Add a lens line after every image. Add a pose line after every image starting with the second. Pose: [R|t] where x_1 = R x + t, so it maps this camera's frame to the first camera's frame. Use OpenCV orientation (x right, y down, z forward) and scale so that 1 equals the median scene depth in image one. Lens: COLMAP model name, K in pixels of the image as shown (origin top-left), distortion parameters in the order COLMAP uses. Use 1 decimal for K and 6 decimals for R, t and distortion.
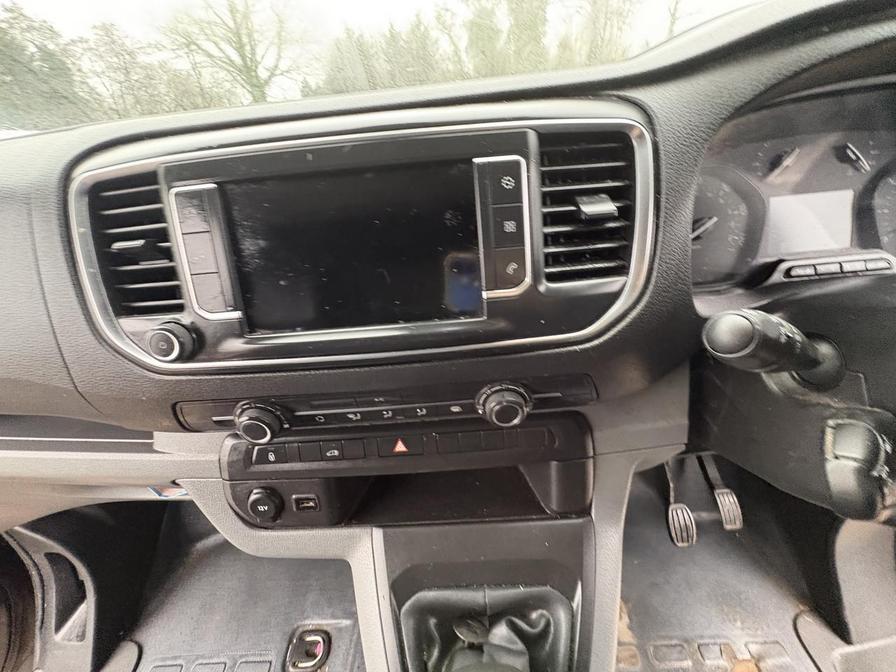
lens RADIAL K [[358.0, 0, 446.1], [0, 358.0, 336.1], [0, 0, 1]] dist [0.001775, -0.000260]
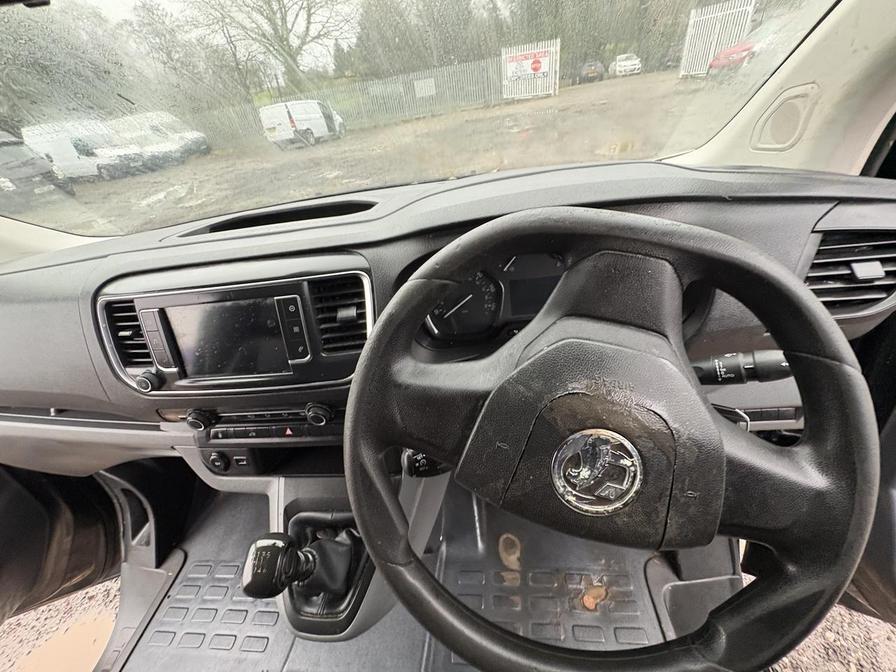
lens RADIAL K [[357.7, 0, 447.4], [0, 357.7, 335.6], [0, 0, 1]] dist [0.000995, 0.000190]
pose [[0.994587, -0.003647, -0.103841, 0.409983], [0.012605, 0.996238, 0.085742, -0.145620], [0.103137, -0.086587, 0.990891, -0.293494]]
